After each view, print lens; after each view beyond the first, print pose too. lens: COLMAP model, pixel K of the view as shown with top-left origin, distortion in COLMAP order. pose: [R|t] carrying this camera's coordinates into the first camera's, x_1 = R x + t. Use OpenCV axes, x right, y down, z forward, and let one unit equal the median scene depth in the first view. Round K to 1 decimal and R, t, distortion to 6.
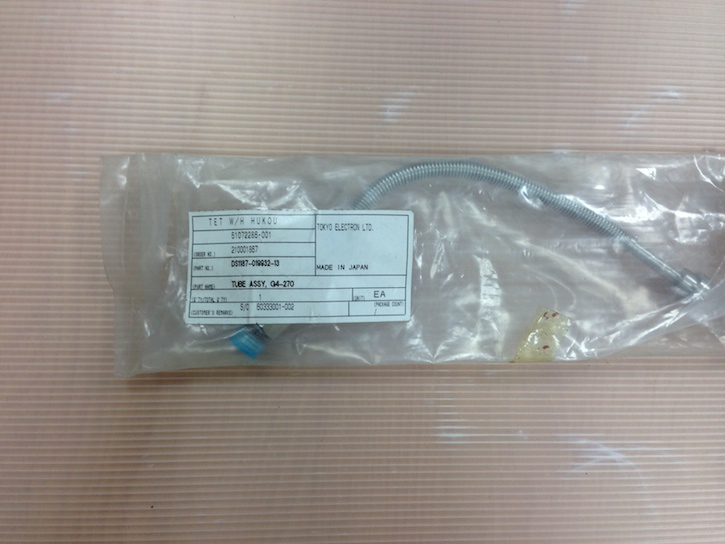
lens RADIAL K [[689.6, 0, 364.3], [0, 689.6, 233.7], [0, 0, 1]] dist [-0.001733, -0.004146]
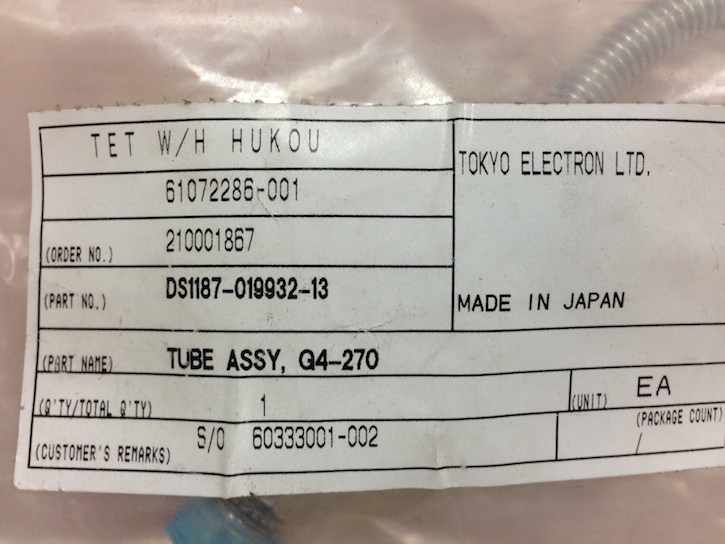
lens RADIAL K [[700.7, 0, 362.5], [0, 700.7, 272.0], [0, 0, 1]] dist [0.007182, 0.002548]
pose [[0.998548, 0.009187, -0.053075, -0.092954], [-0.003076, 0.993465, 0.114096, 0.002275], [0.053777, -0.113767, 0.992051, 0.704870]]
